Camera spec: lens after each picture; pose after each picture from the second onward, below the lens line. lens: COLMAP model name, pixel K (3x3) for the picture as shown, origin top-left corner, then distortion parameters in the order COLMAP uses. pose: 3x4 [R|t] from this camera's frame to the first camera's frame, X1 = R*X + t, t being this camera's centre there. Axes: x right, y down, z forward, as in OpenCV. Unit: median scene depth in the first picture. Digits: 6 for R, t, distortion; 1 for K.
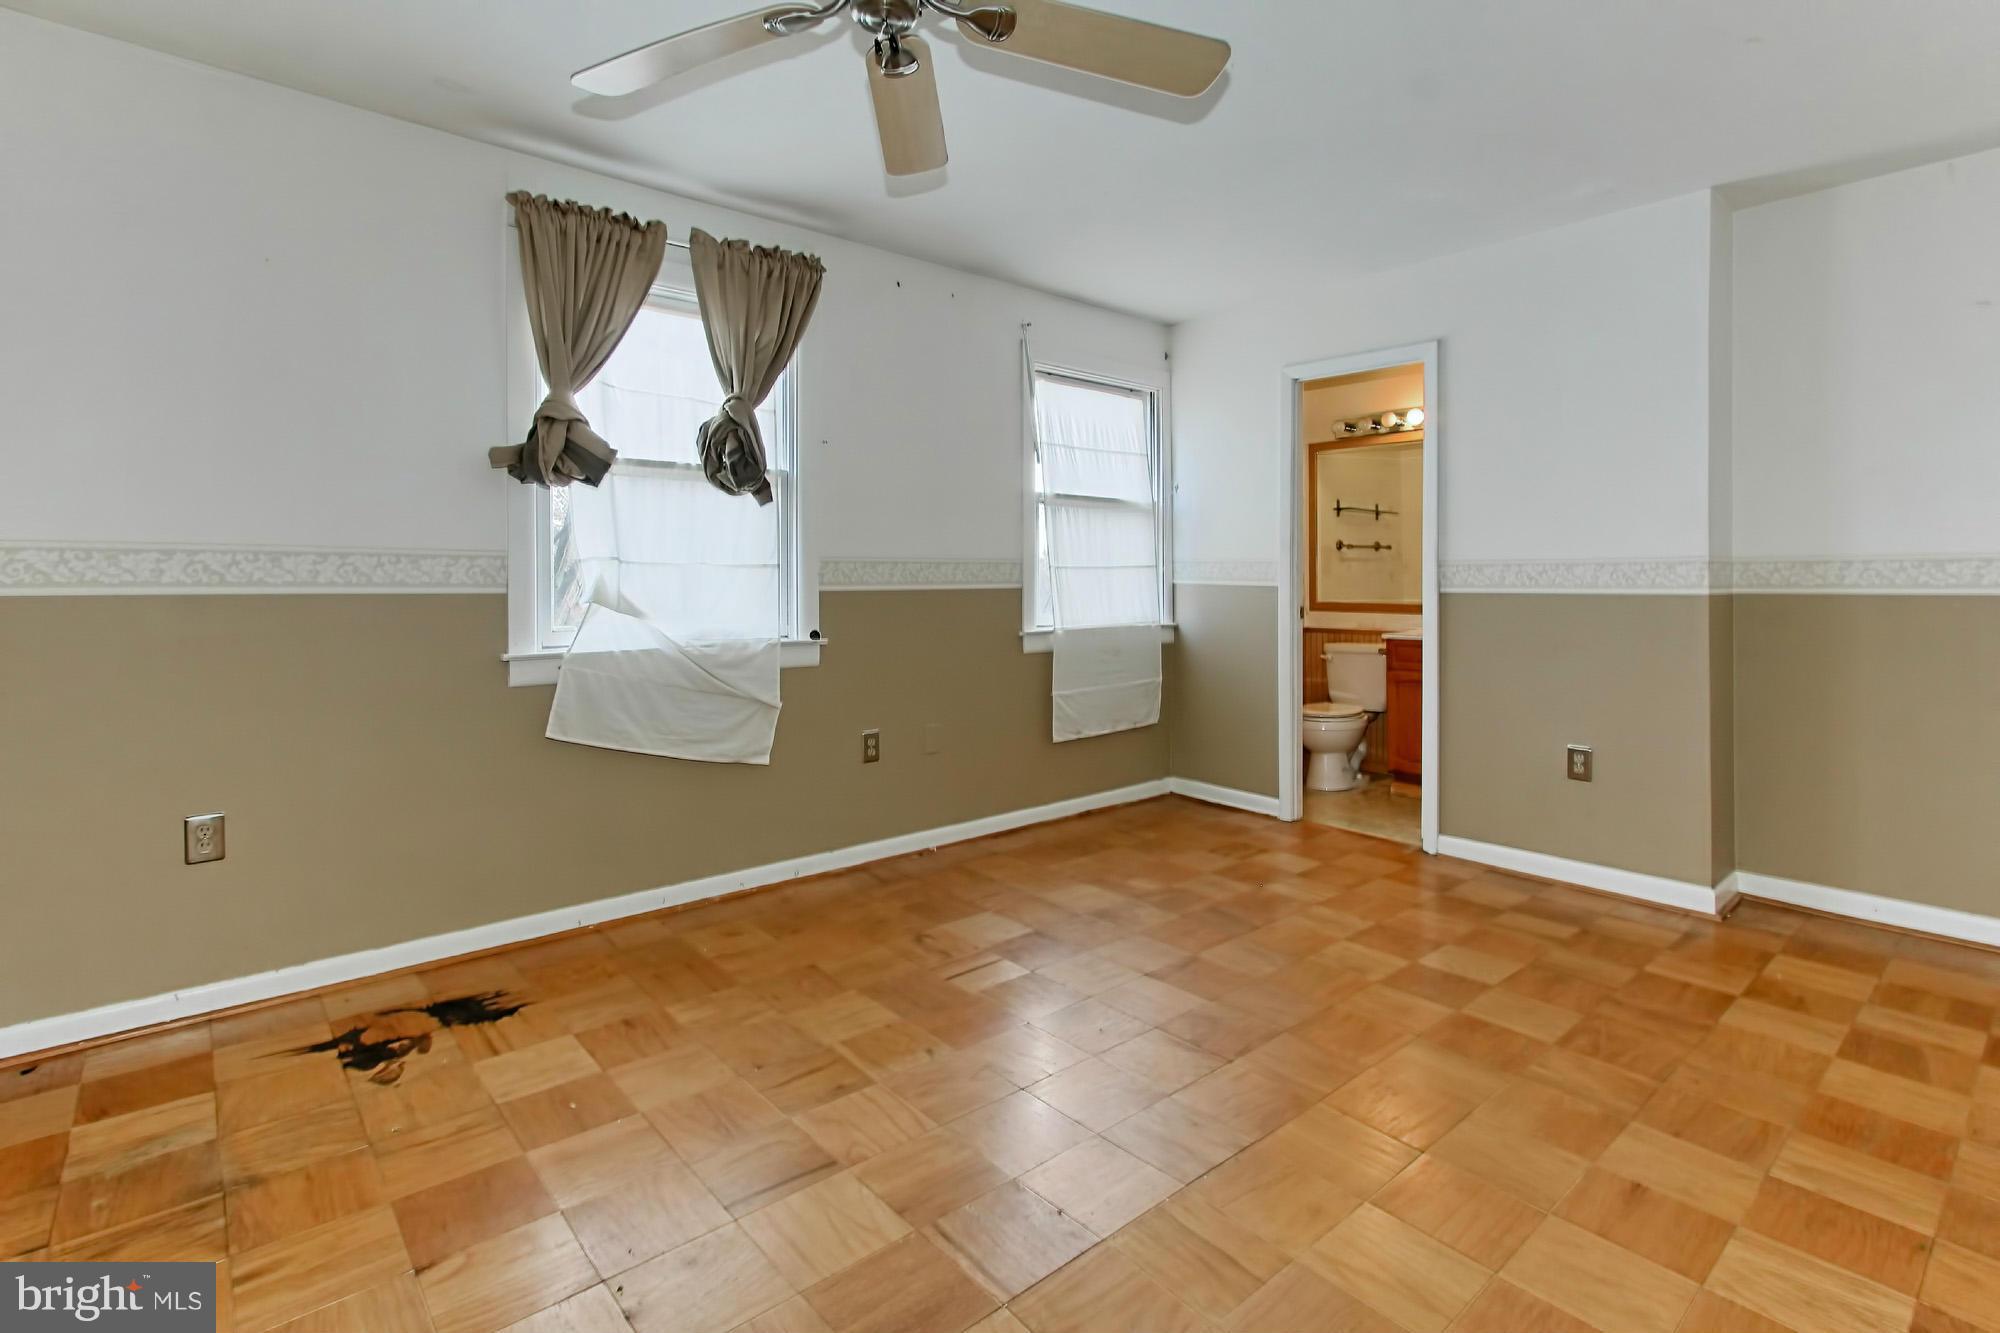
lens RADIAL K [[970.9, 0, 956.1], [0, 970.9, 577.6], [0, 0, 1]] dist [0.006876, 0.000330]
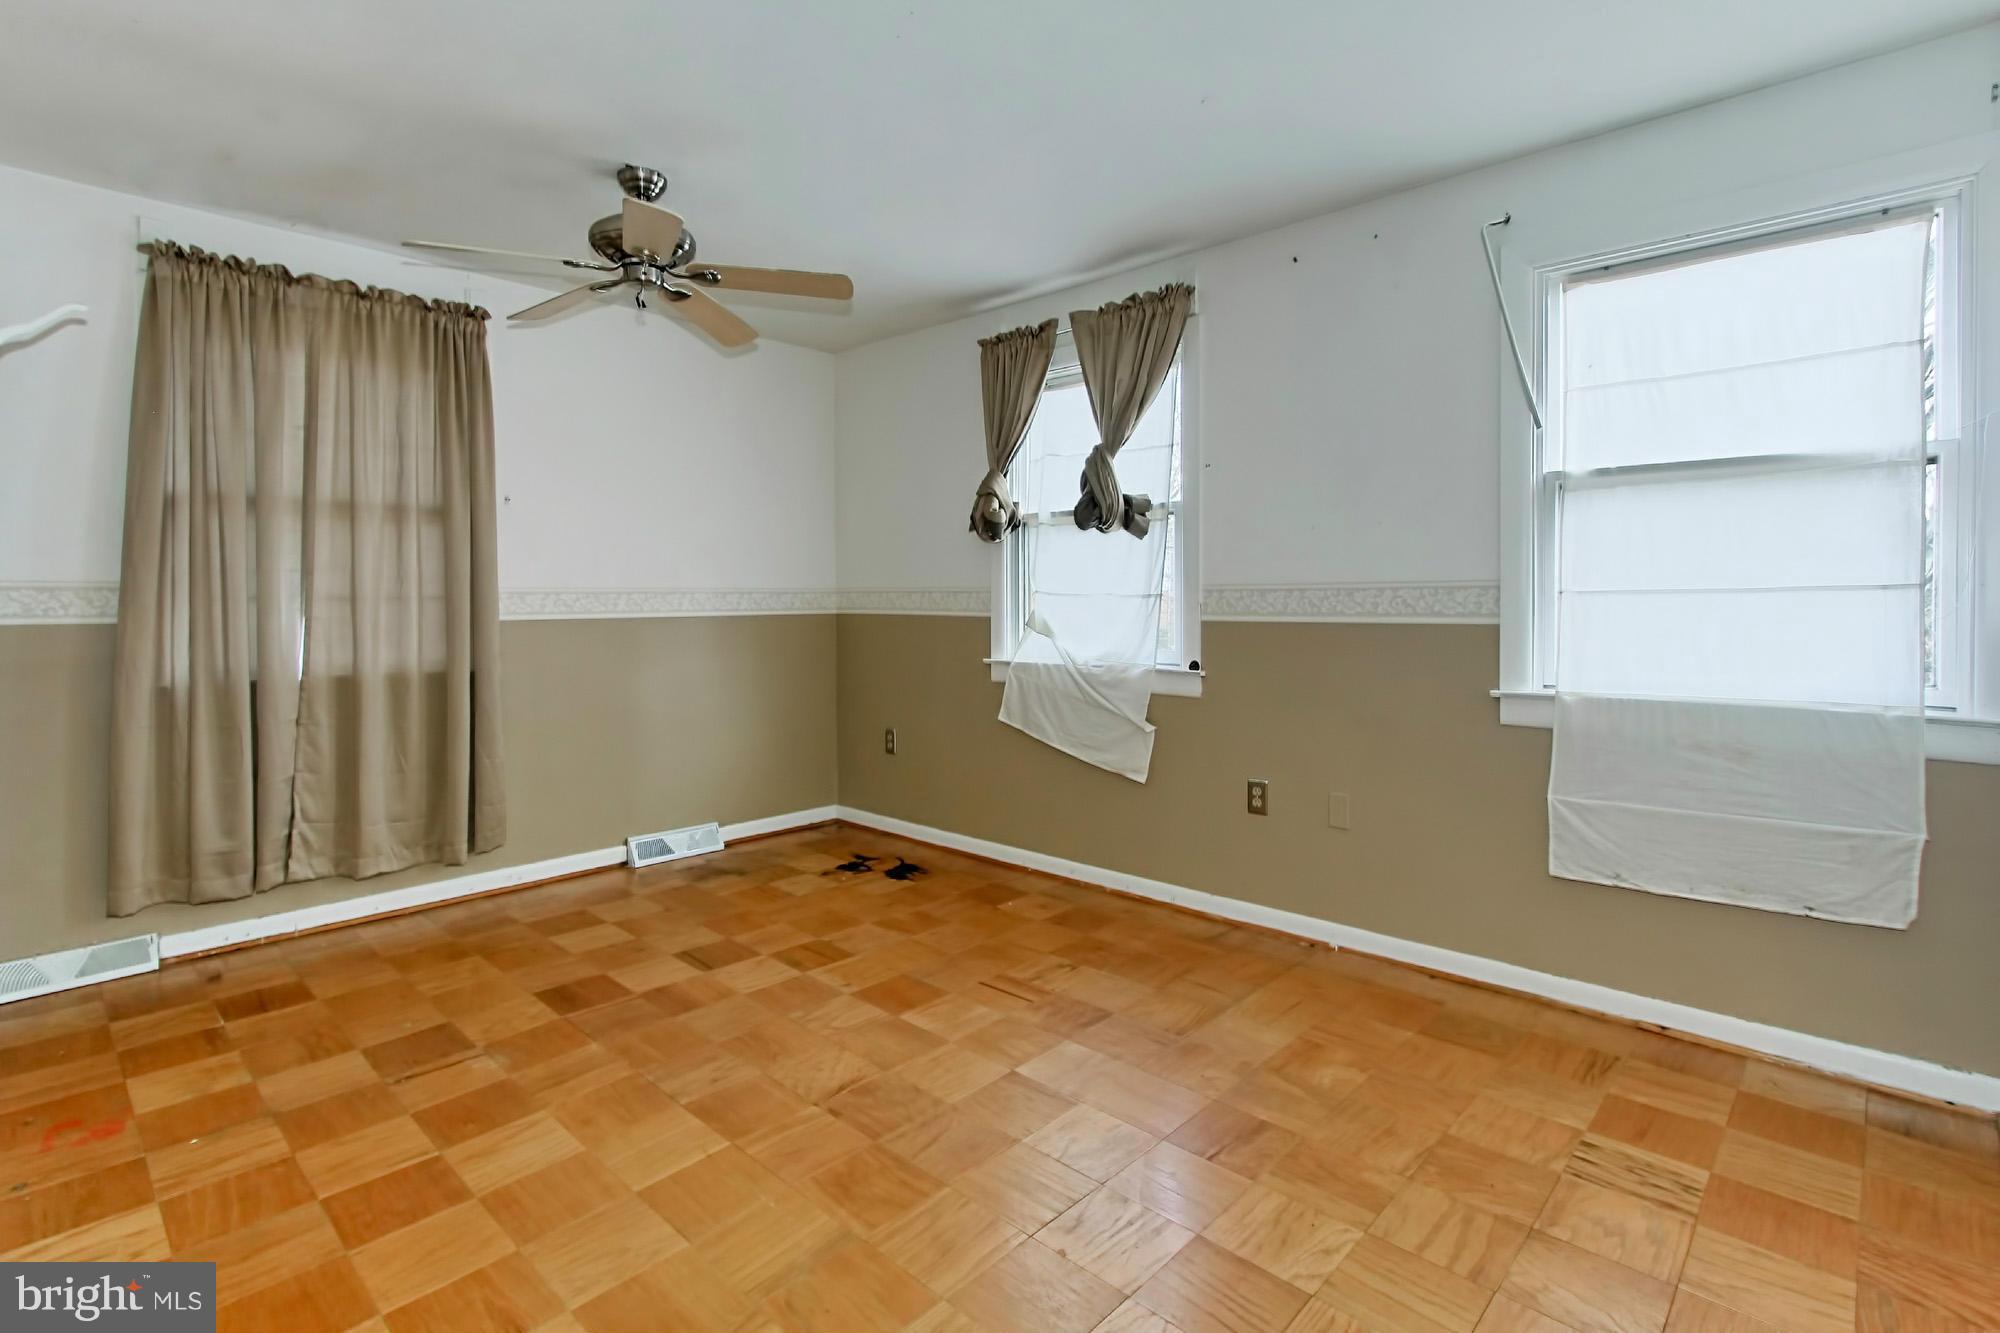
lens RADIAL K [[970.9, 0, 973.0], [0, 970.9, 610.2], [0, 0, 1]] dist [0.006876, 0.000330]
pose [[0.108276, 0.004031, -0.994113, 0.876539], [-0.005047, 0.999981, 0.003505, 0.001033], [0.994108, 0.004638, 0.108294, 0.734334]]
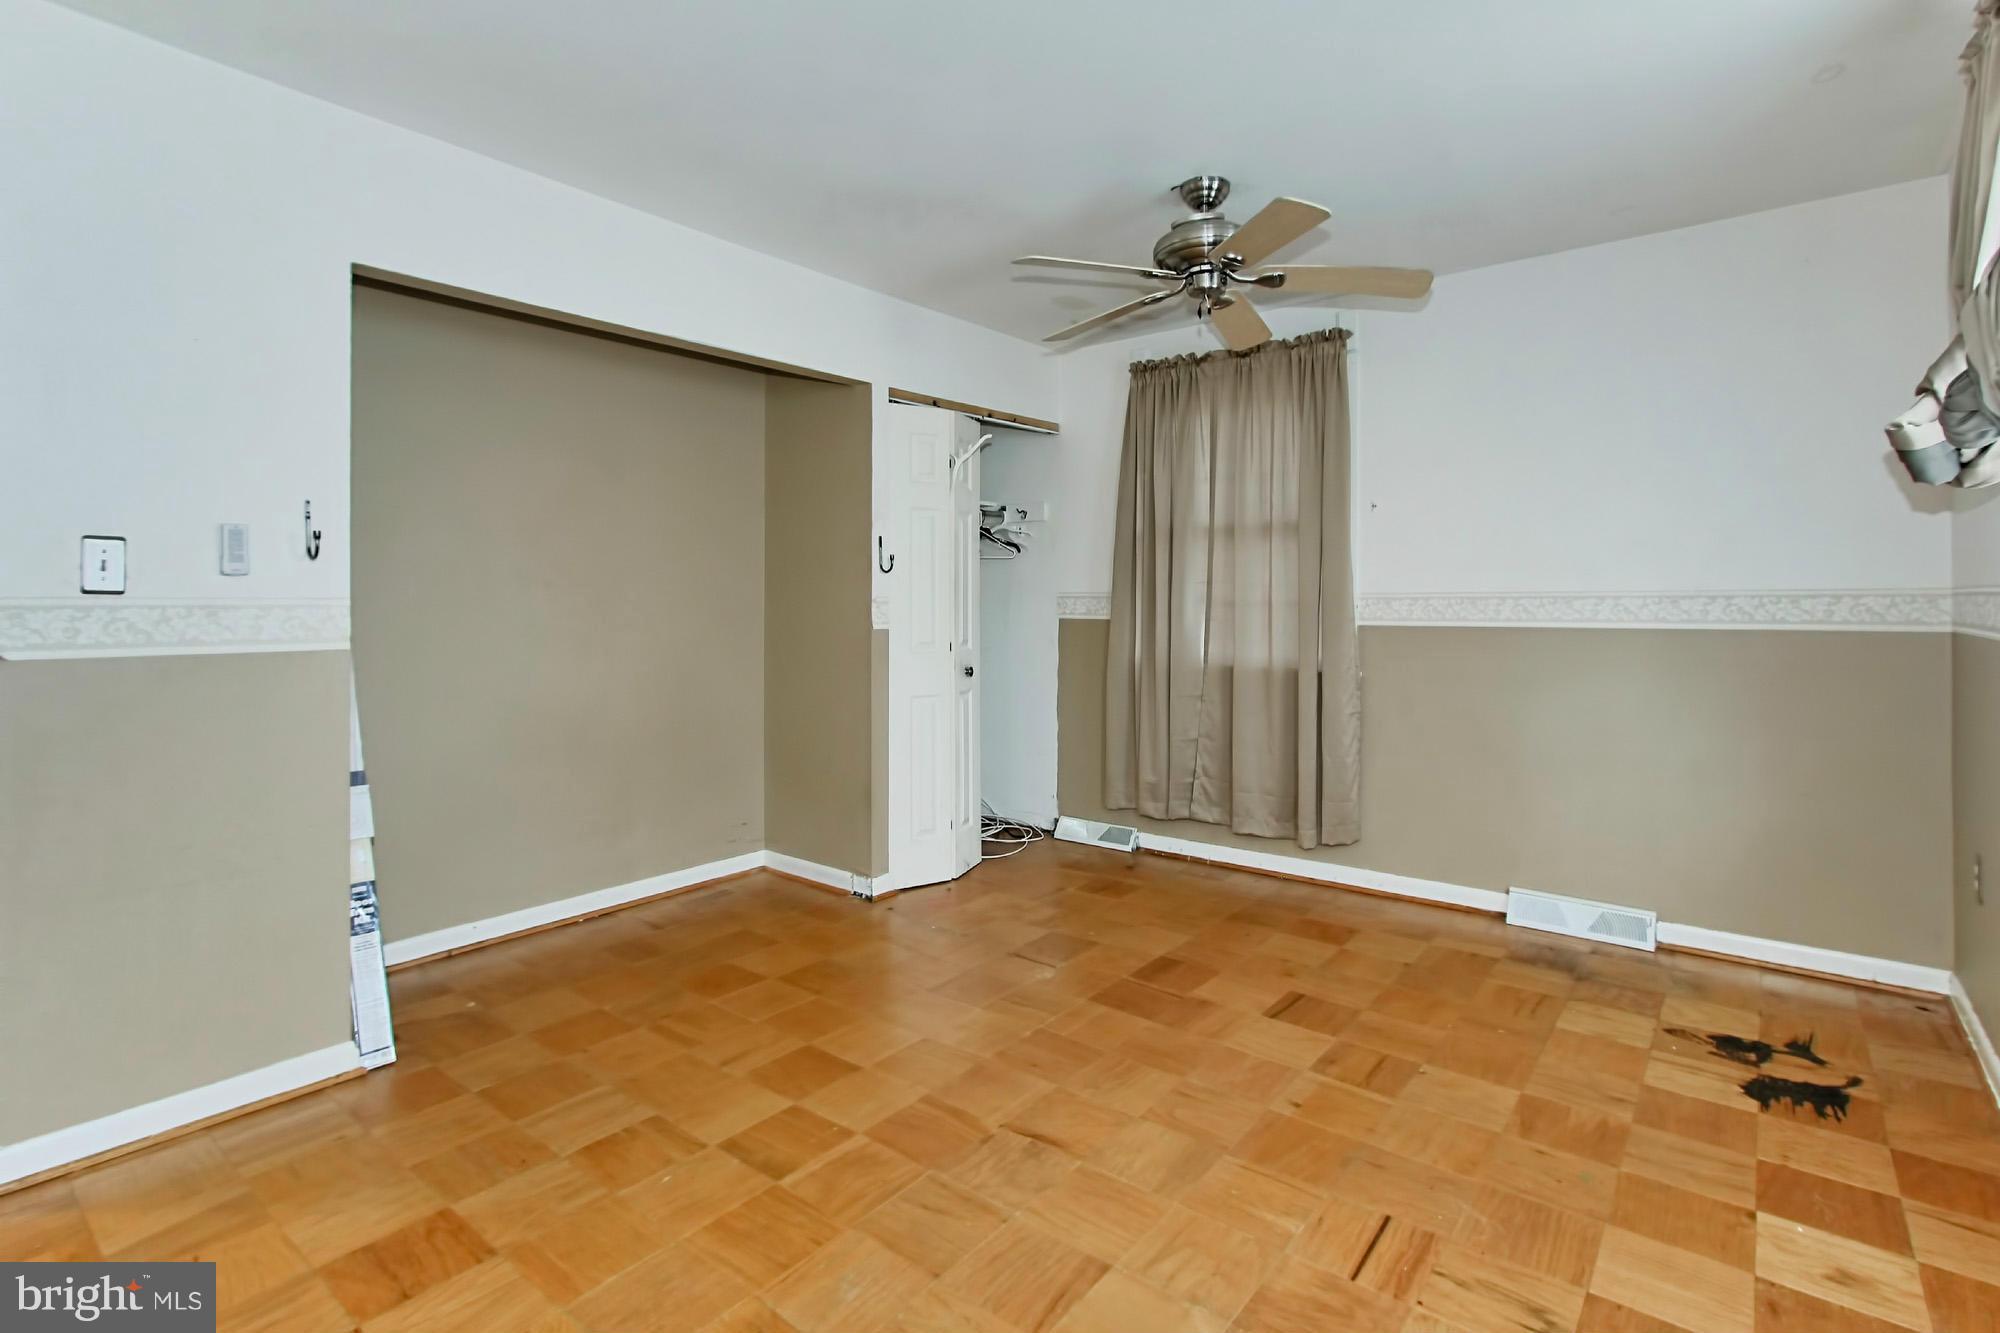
lens RADIAL K [[916.3, 0, 998.4], [0, 916.3, 607.7], [0, 0, 1]] dist [0.000701, -0.001892]
pose [[-0.975954, -0.008316, -0.217816, 0.327655], [-0.010977, 0.999879, 0.011013, -0.009123], [0.217698, 0.013139, -0.975928, 1.302992]]
